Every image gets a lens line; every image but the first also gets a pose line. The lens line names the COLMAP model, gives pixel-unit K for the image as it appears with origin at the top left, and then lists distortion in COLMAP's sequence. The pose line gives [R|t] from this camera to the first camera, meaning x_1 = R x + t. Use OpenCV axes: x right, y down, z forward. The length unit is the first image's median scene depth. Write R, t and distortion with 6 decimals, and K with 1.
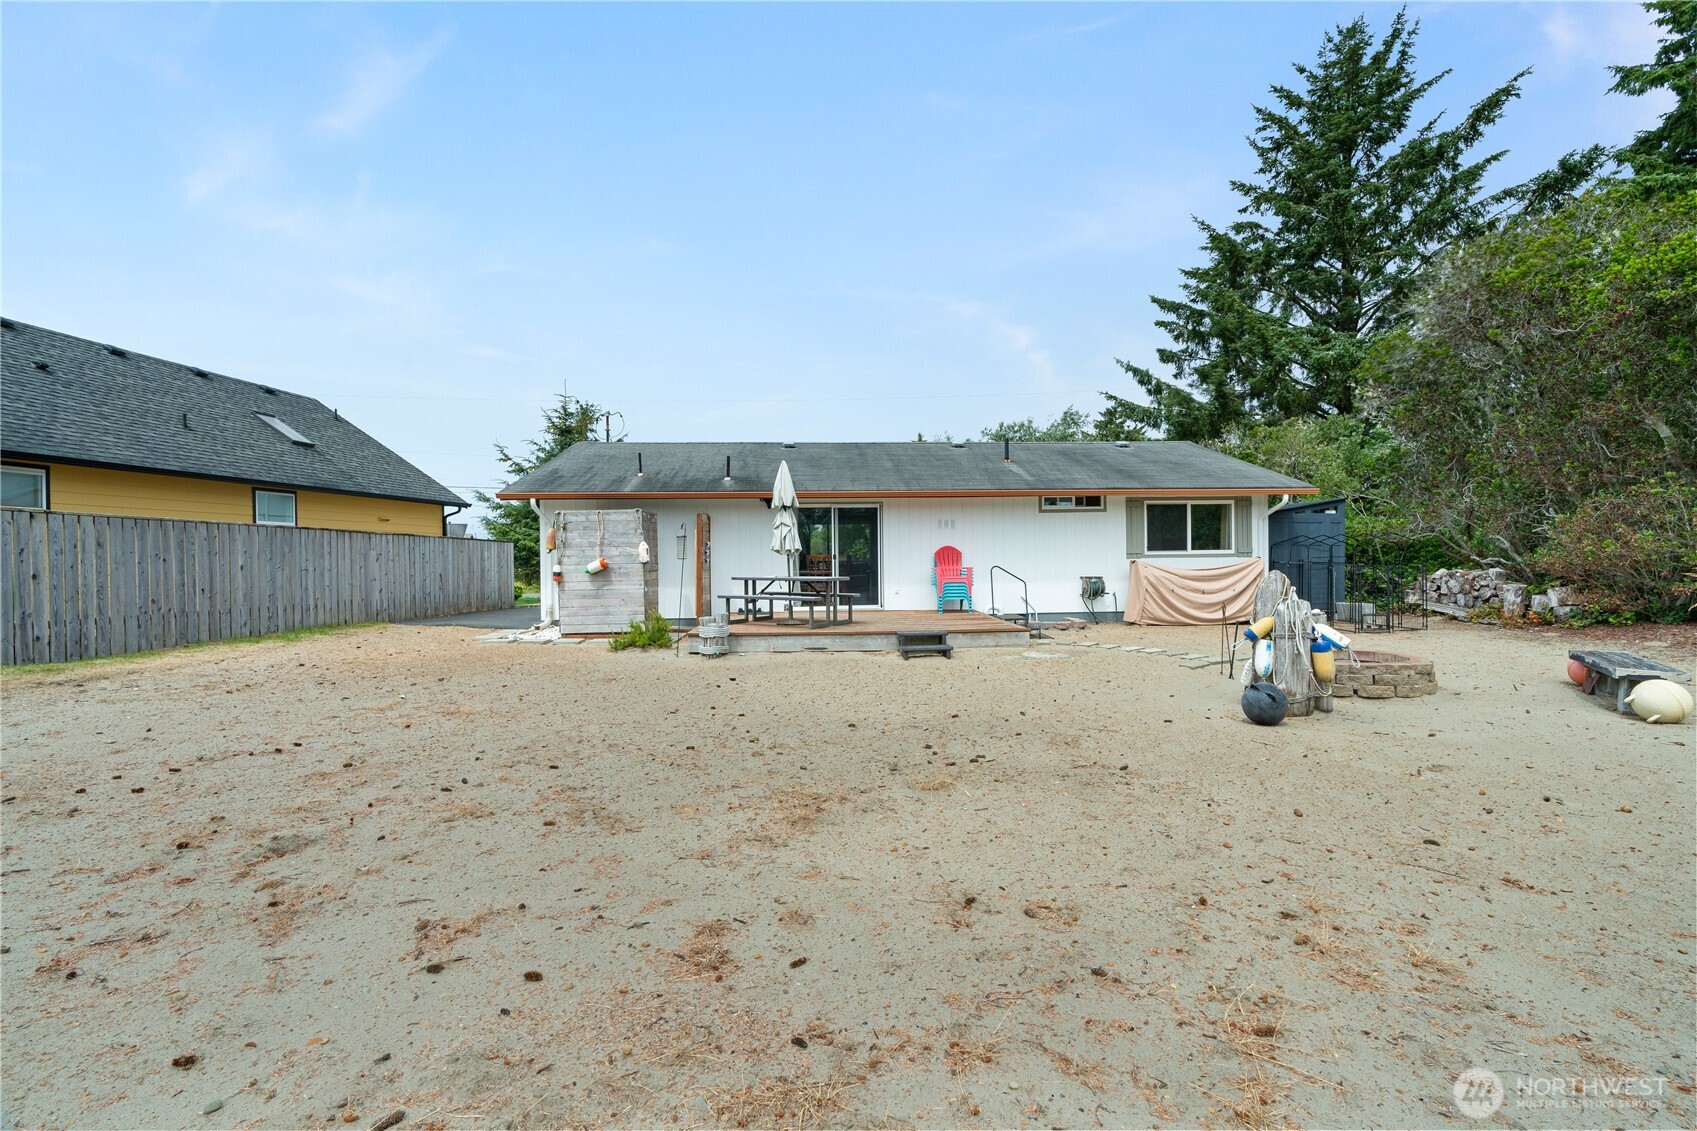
lens RADIAL K [[767.4, 0, 848.5], [0, 767.4, 565.5], [0, 0, 1]] dist [-0.005227, 0.001921]
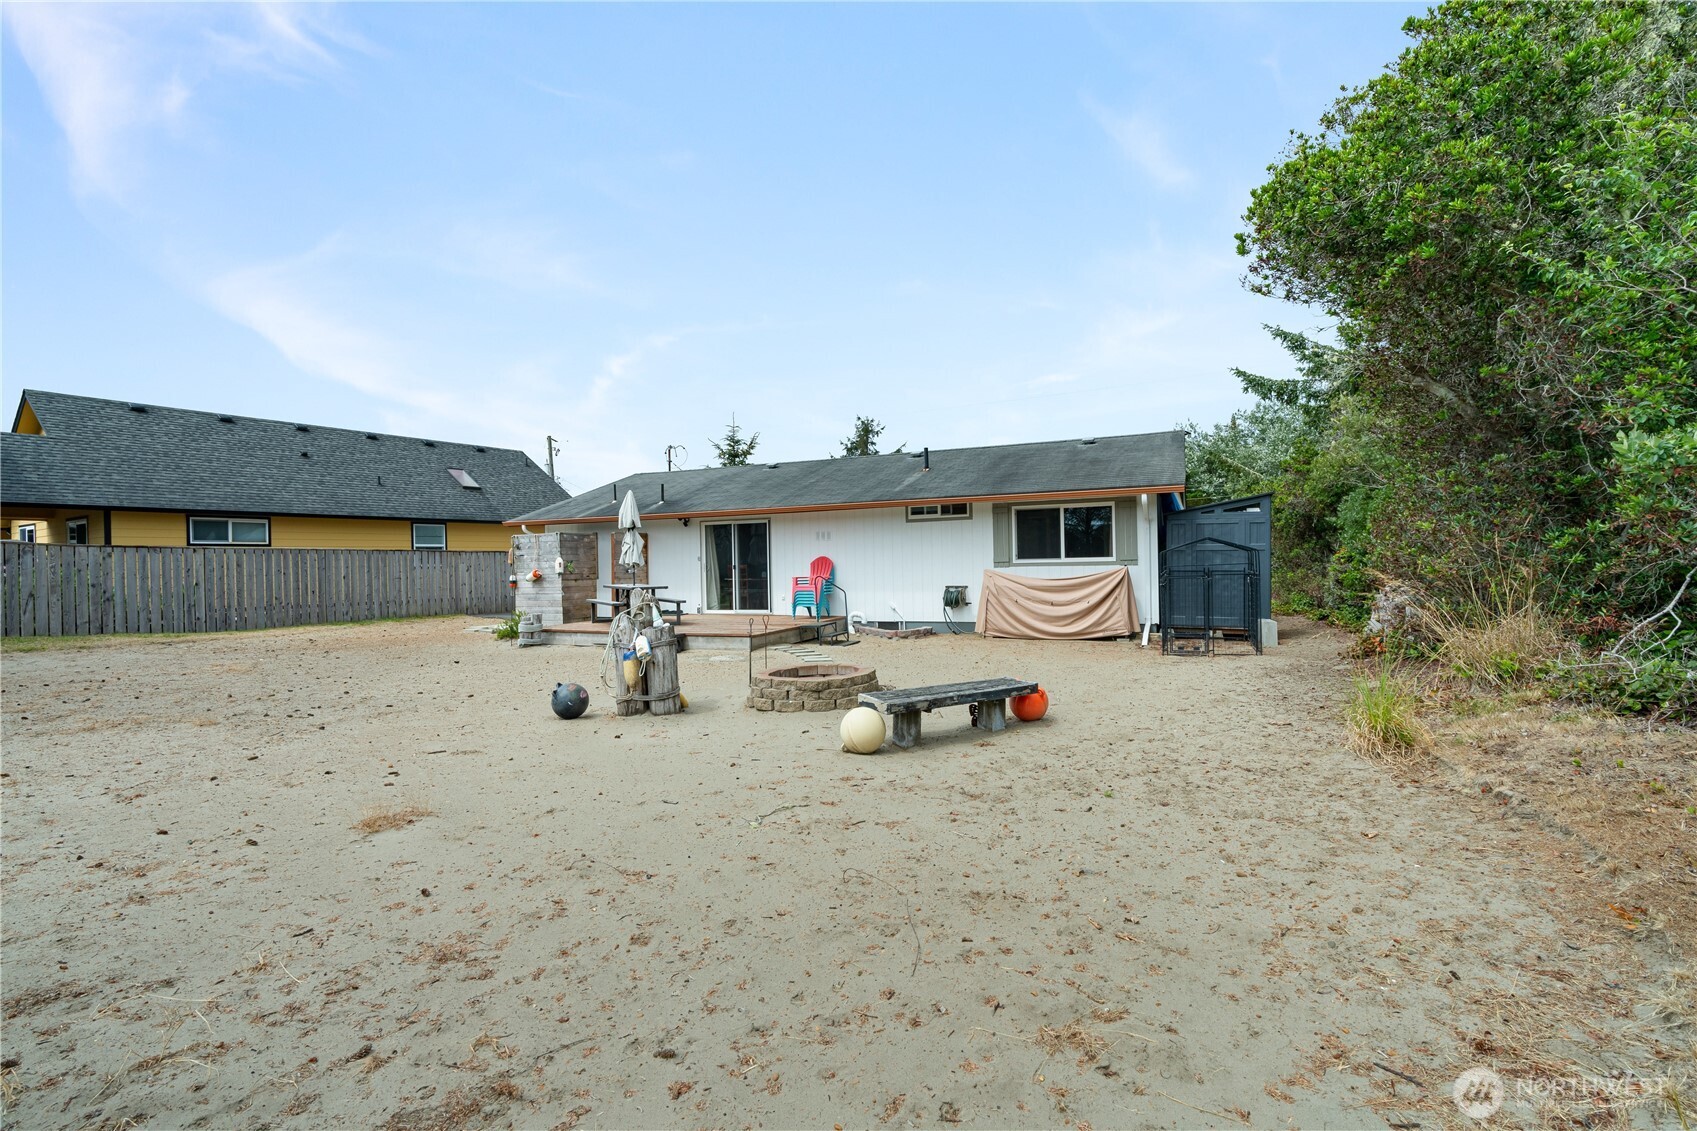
lens RADIAL K [[769.9, 0, 848.5], [0, 769.9, 565.5], [0, 0, 1]] dist [0.001278, 0.000390]
pose [[0.883758, -0.004103, -0.467925, 0.655269], [0.004946, 0.999988, 0.000573, -0.012861], [0.467917, -0.002821, 0.883768, 0.065044]]
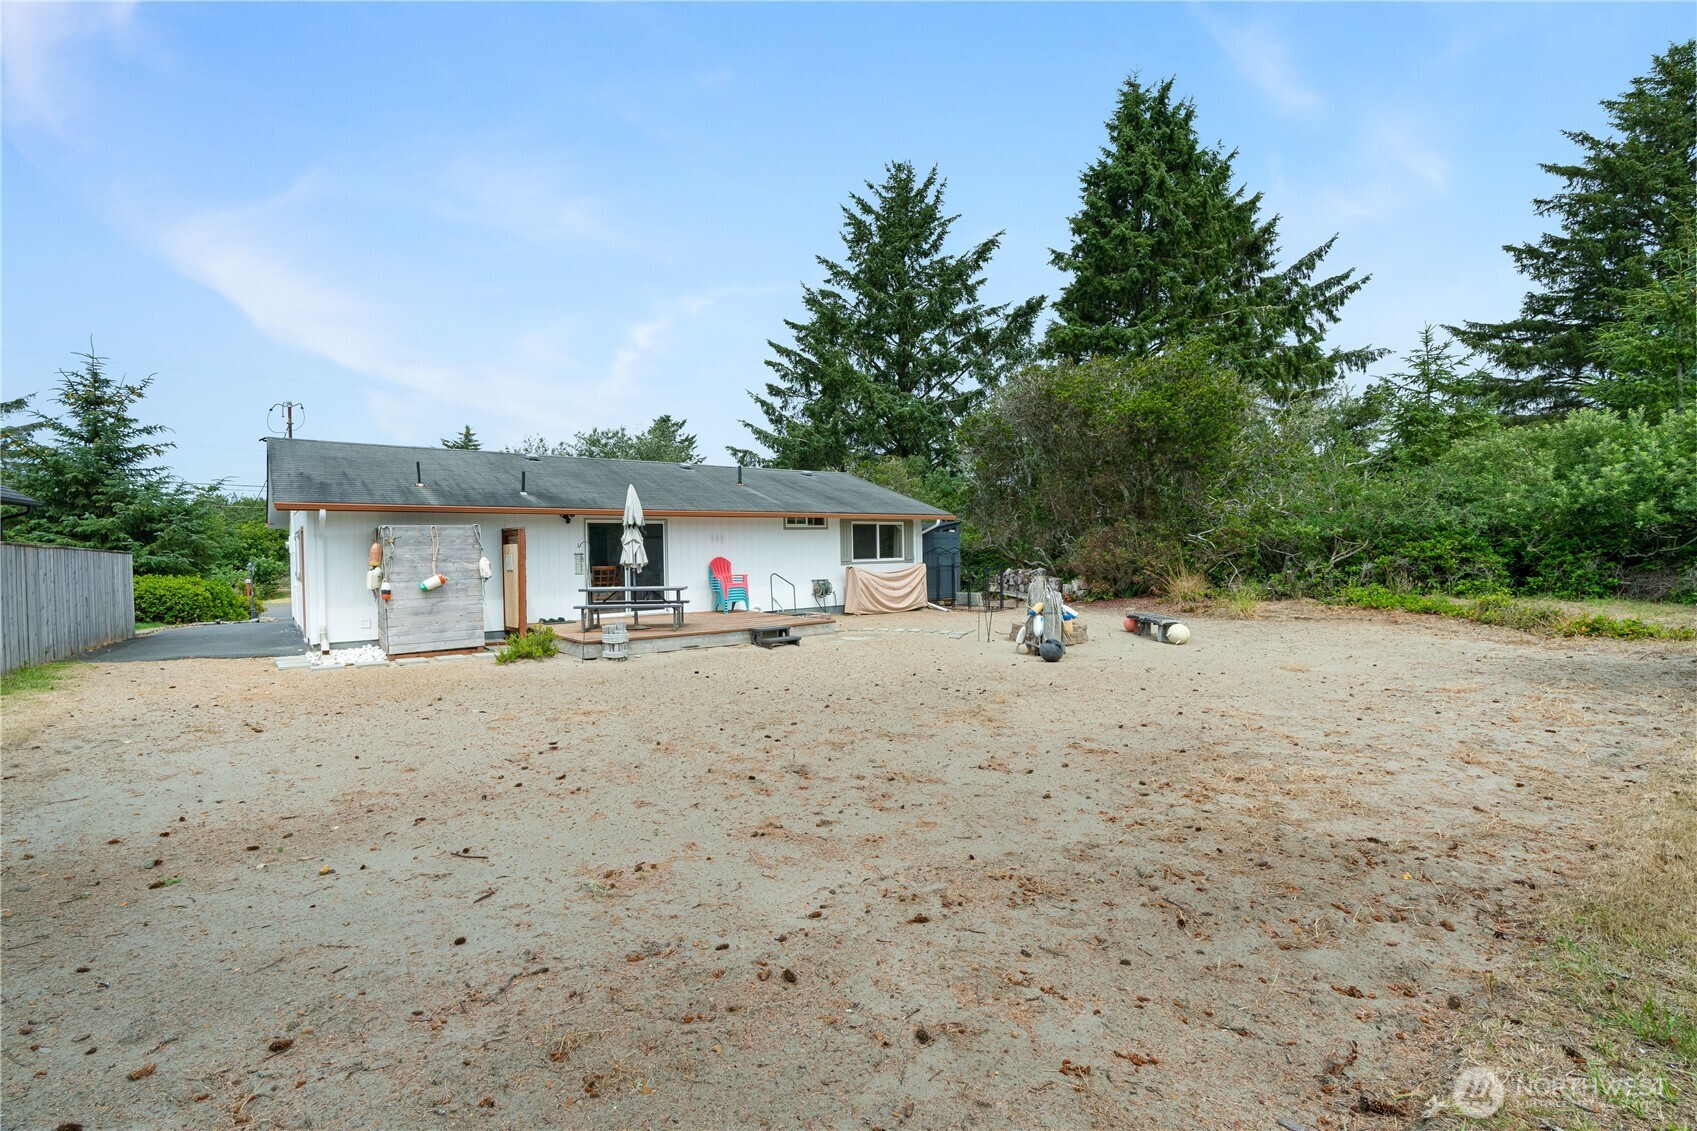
lens RADIAL K [[767.4, 0, 848.5], [0, 767.4, 565.5], [0, 0, 1]] dist [-0.005227, 0.001921]
pose [[0.820714, -0.015325, 0.571133, -0.381561], [0.014832, 0.999875, 0.005516, -0.015627], [-0.571146, 0.003944, 0.820839, -0.089926]]
